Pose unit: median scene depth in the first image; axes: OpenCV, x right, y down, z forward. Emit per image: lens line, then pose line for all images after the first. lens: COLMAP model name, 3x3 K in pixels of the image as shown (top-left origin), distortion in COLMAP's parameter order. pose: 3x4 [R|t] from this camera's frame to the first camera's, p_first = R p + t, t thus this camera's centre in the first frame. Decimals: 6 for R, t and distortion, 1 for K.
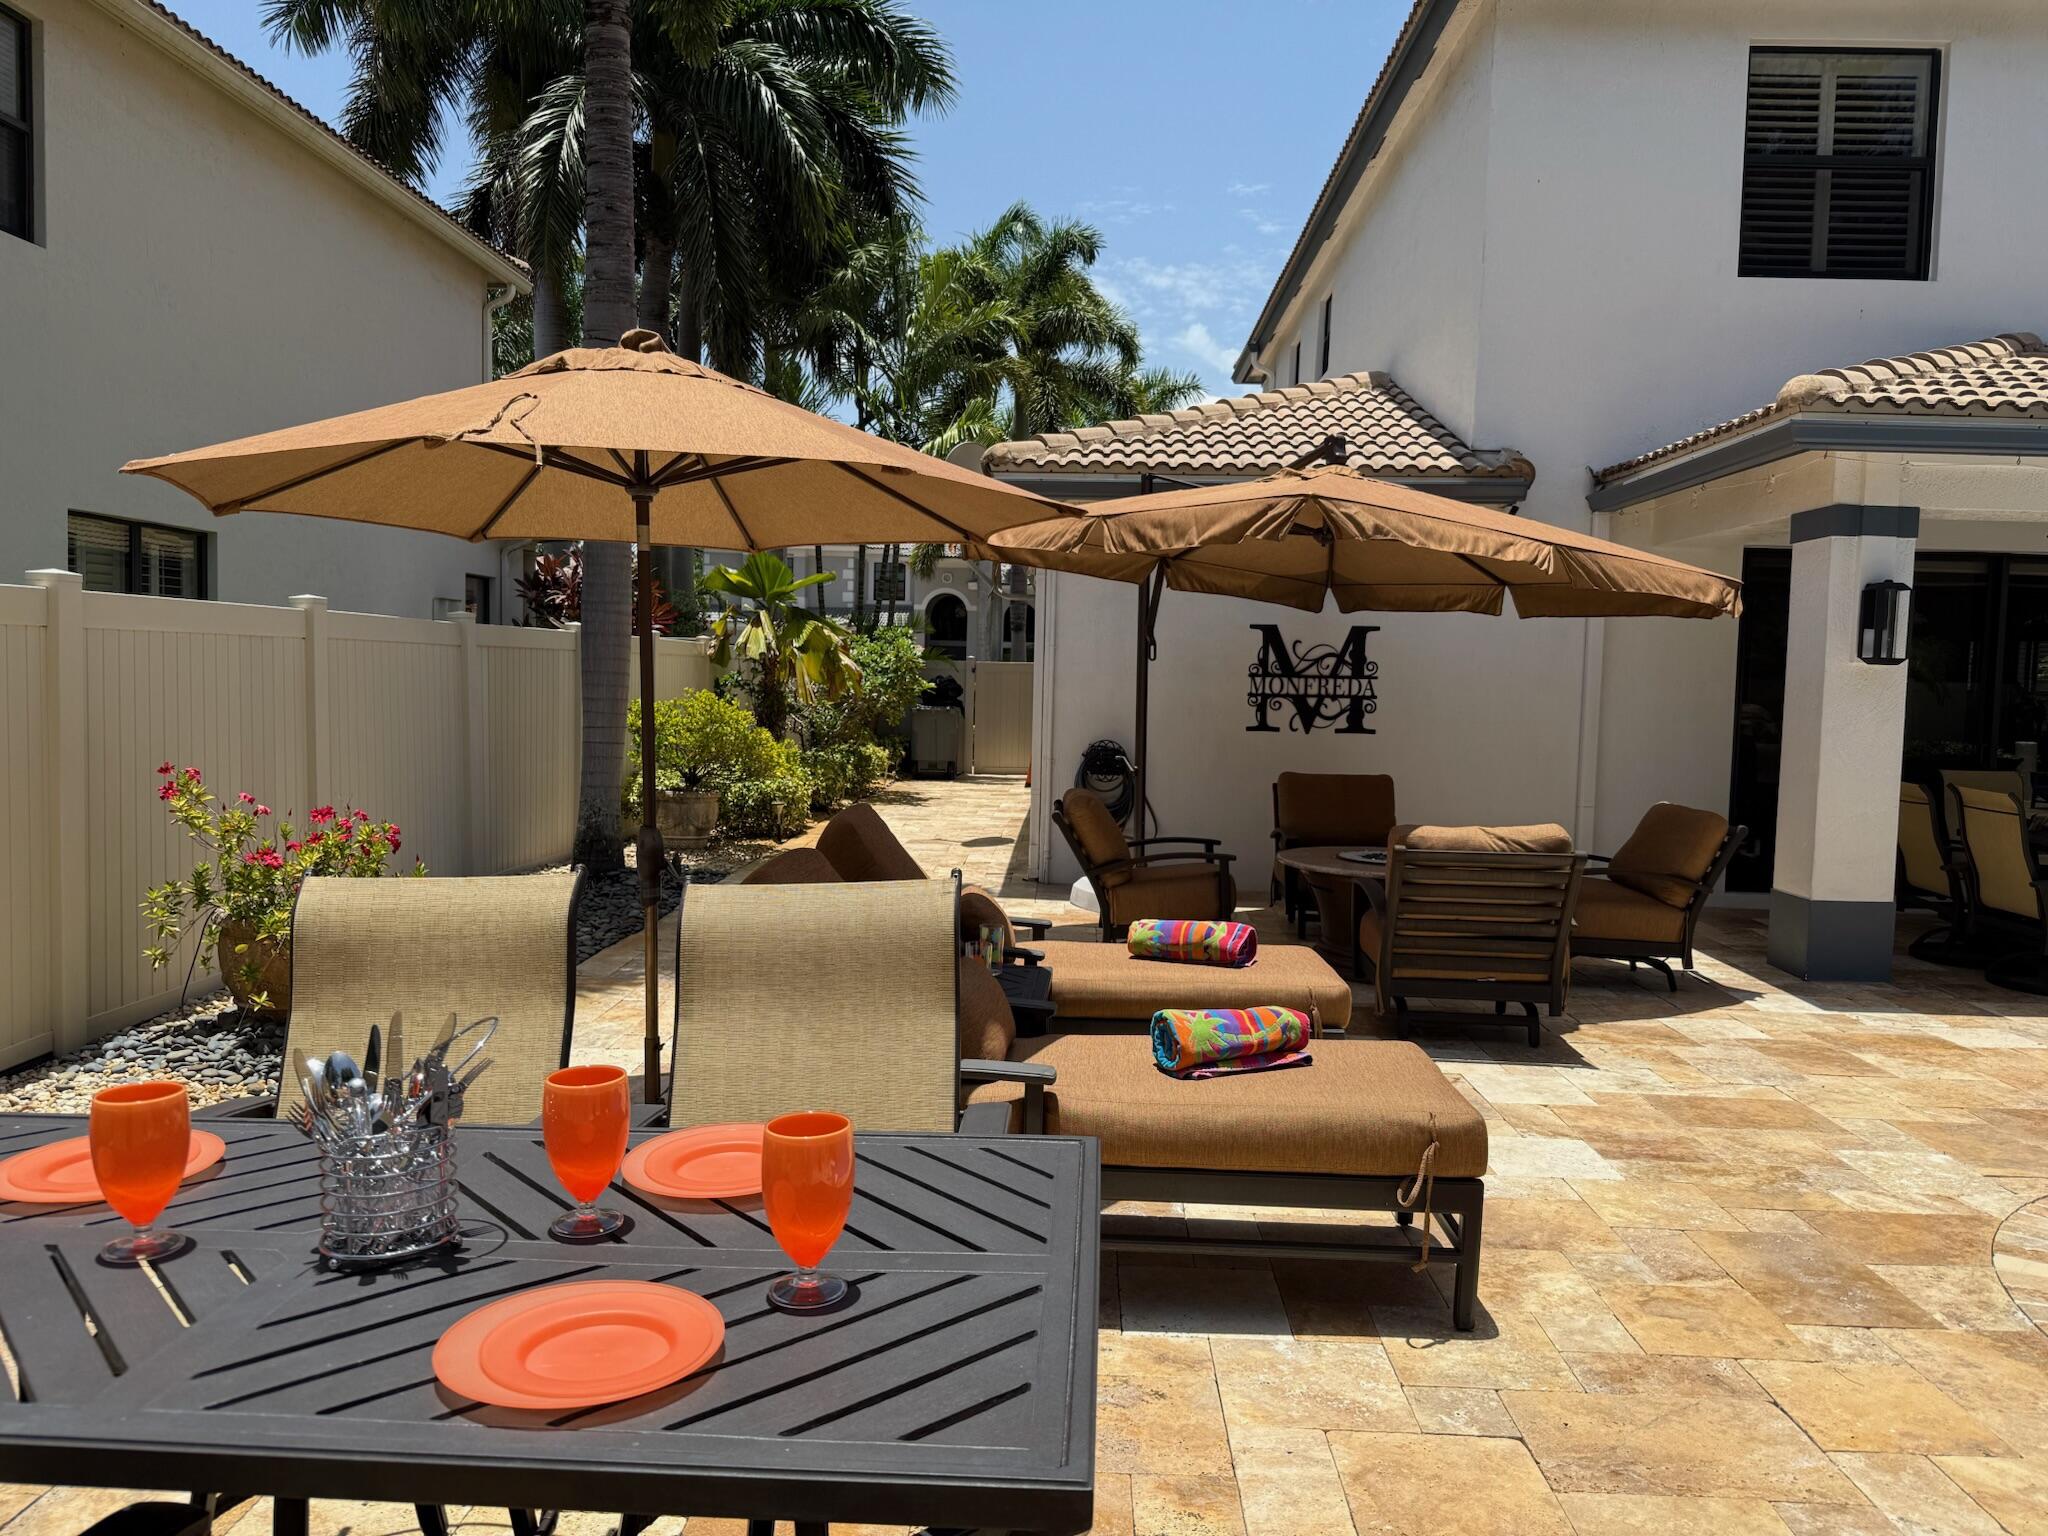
lens RADIAL K [[1494.5, 0, 1024.0], [0, 1494.5, 768.0], [0, 0, 1]] dist [0.001160, -0.004708]
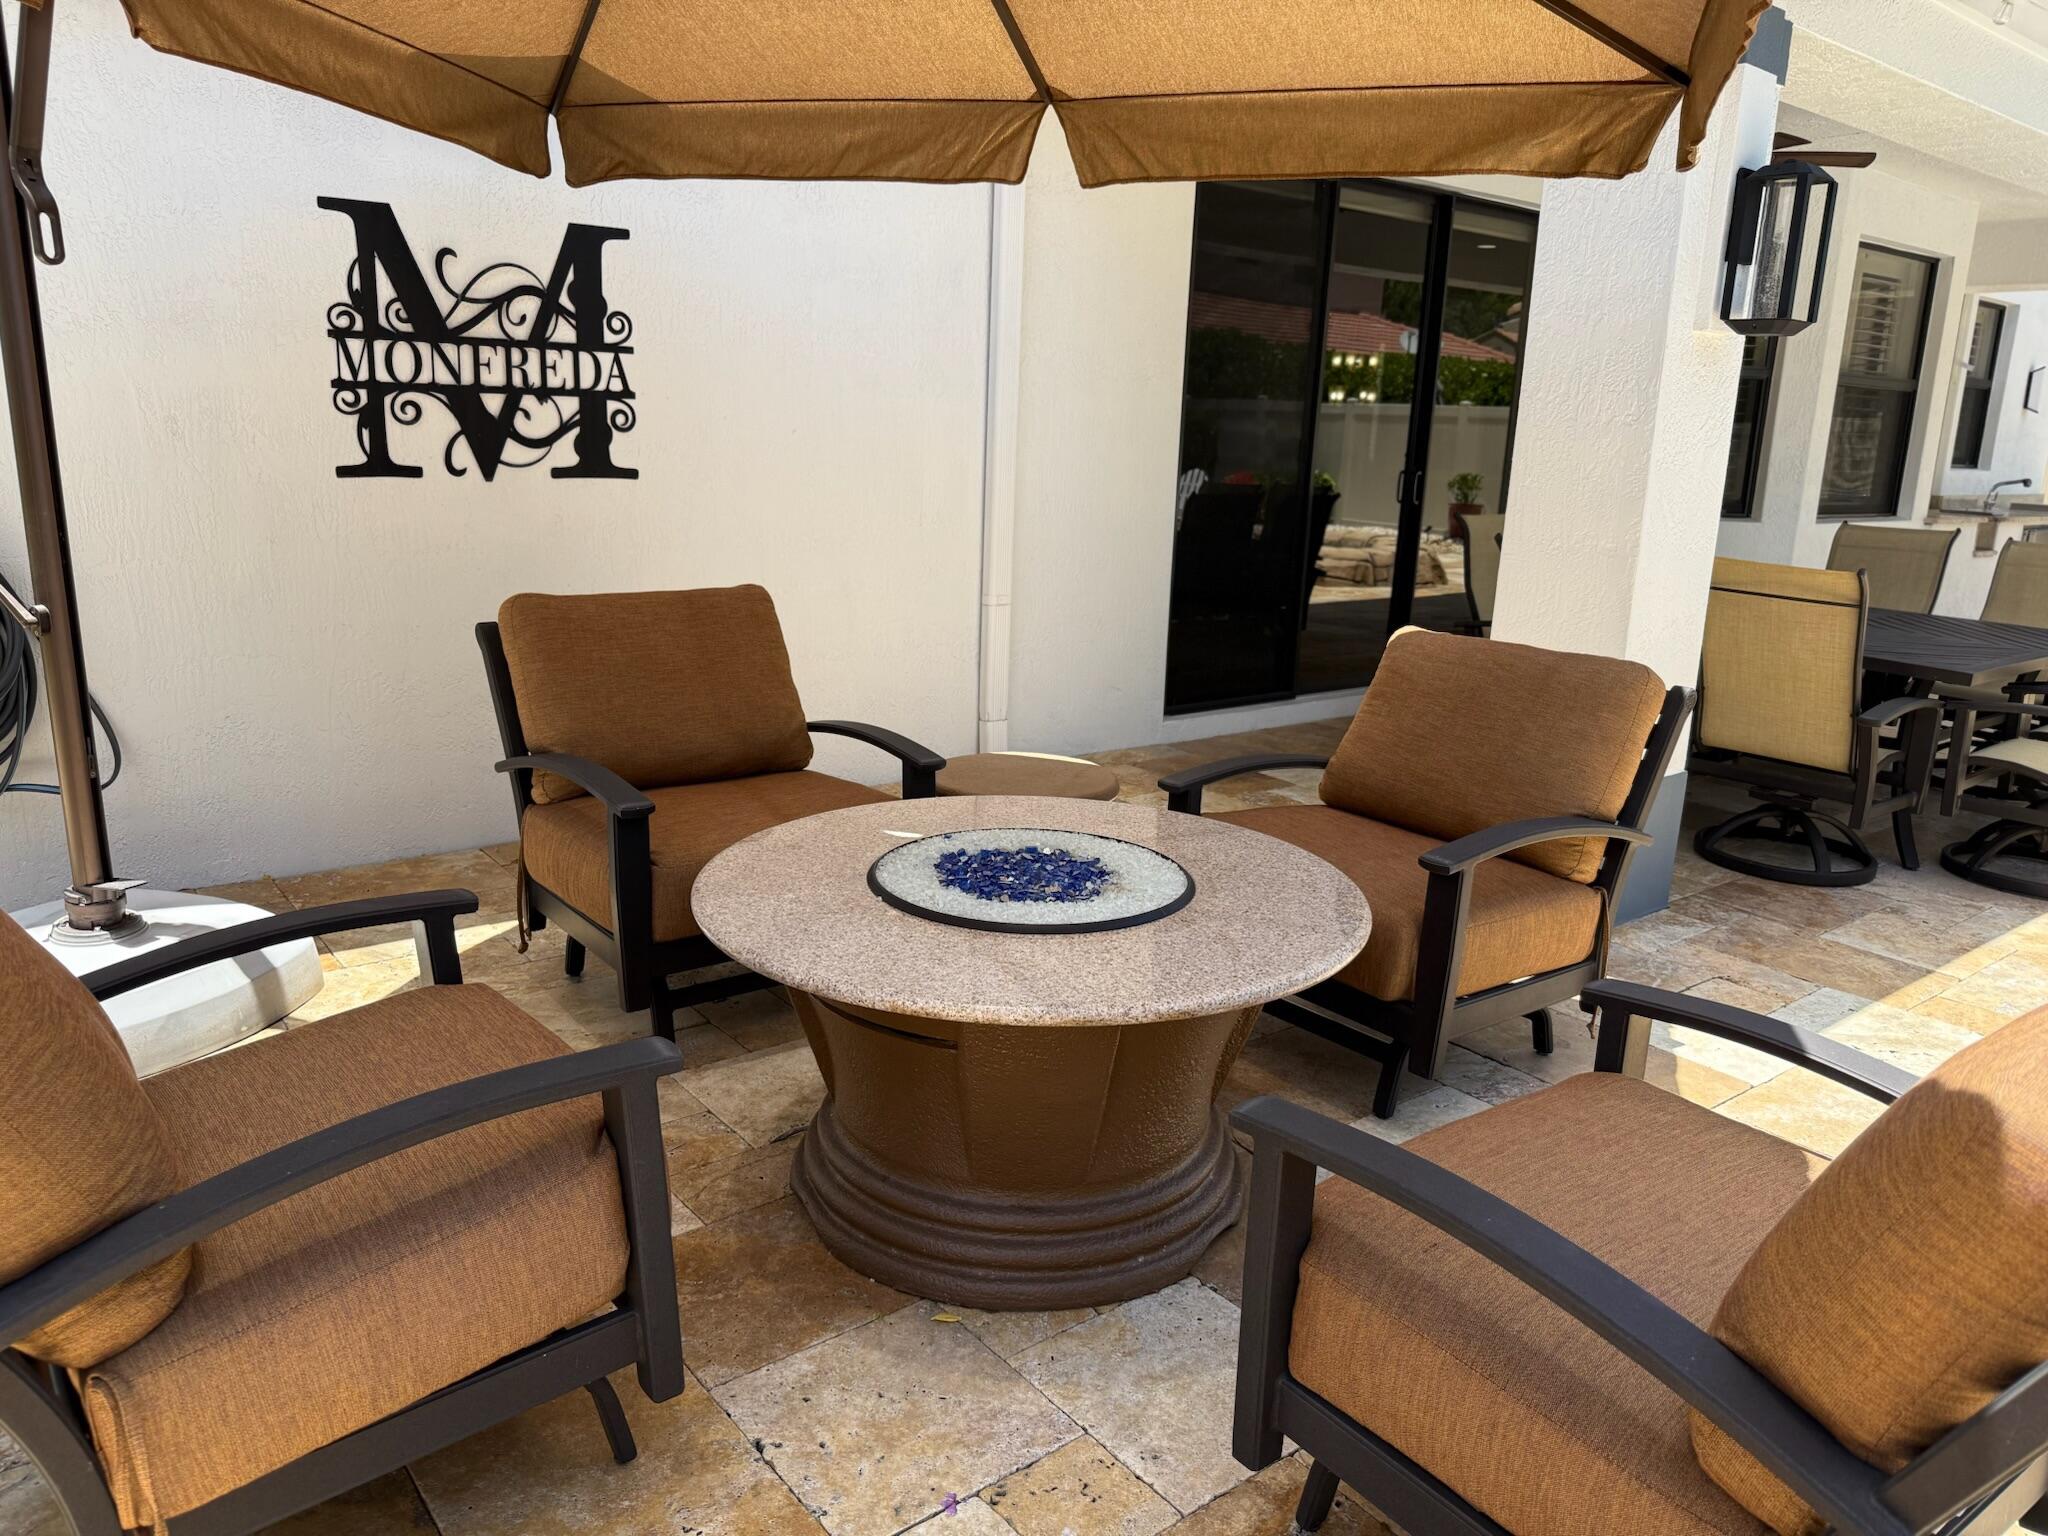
lens RADIAL K [[1494.5, 0, 1024.0], [0, 1494.5, 768.0], [0, 0, 1]] dist [0.001160, -0.004708]
pose [[0.769025, -0.142616, 0.623106, 0.029994], [0.023263, 0.980392, 0.195680, -0.022540], [-0.638795, -0.135988, 0.757263, 0.570153]]
